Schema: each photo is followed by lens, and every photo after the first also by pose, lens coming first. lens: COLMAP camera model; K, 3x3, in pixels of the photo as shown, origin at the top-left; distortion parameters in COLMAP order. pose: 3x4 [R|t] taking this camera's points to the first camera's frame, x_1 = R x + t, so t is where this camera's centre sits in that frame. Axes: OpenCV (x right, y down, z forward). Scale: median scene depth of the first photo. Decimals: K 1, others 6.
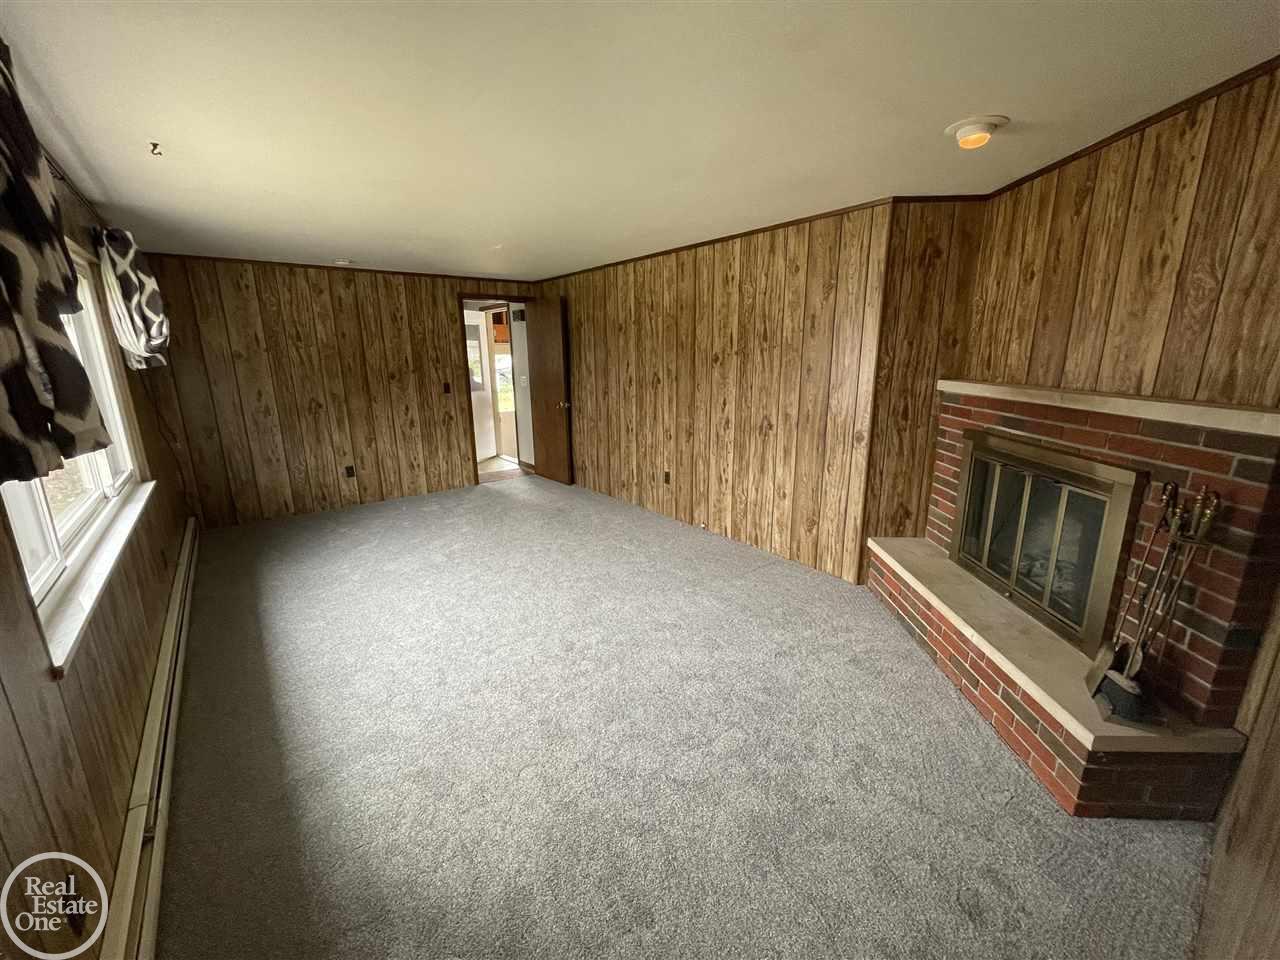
lens RADIAL K [[521.2, 0, 642.0], [0, 521.2, 479.3], [0, 0, 1]] dist [-0.002258, -0.000319]
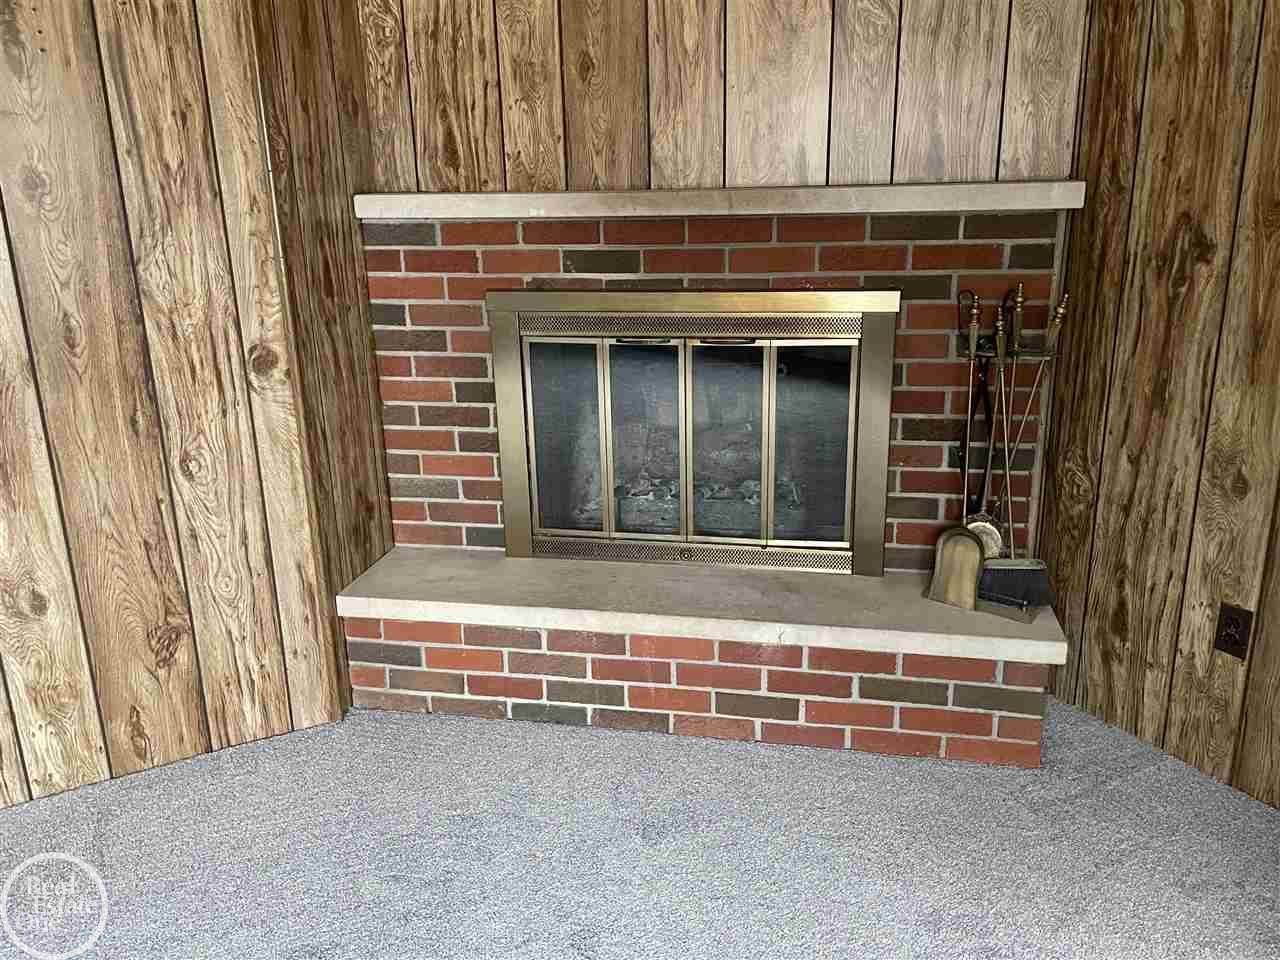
lens RADIAL K [[1023.3, 0, 641.0], [0, 1023.3, 452.7], [0, 0, 1]] dist [0.062377, -0.000388]
pose [[0.165953, -0.270033, 0.948442, -0.274218], [0.255337, 0.940745, 0.223164, -0.120297], [-0.952503, 0.205138, 0.225069, 0.623174]]
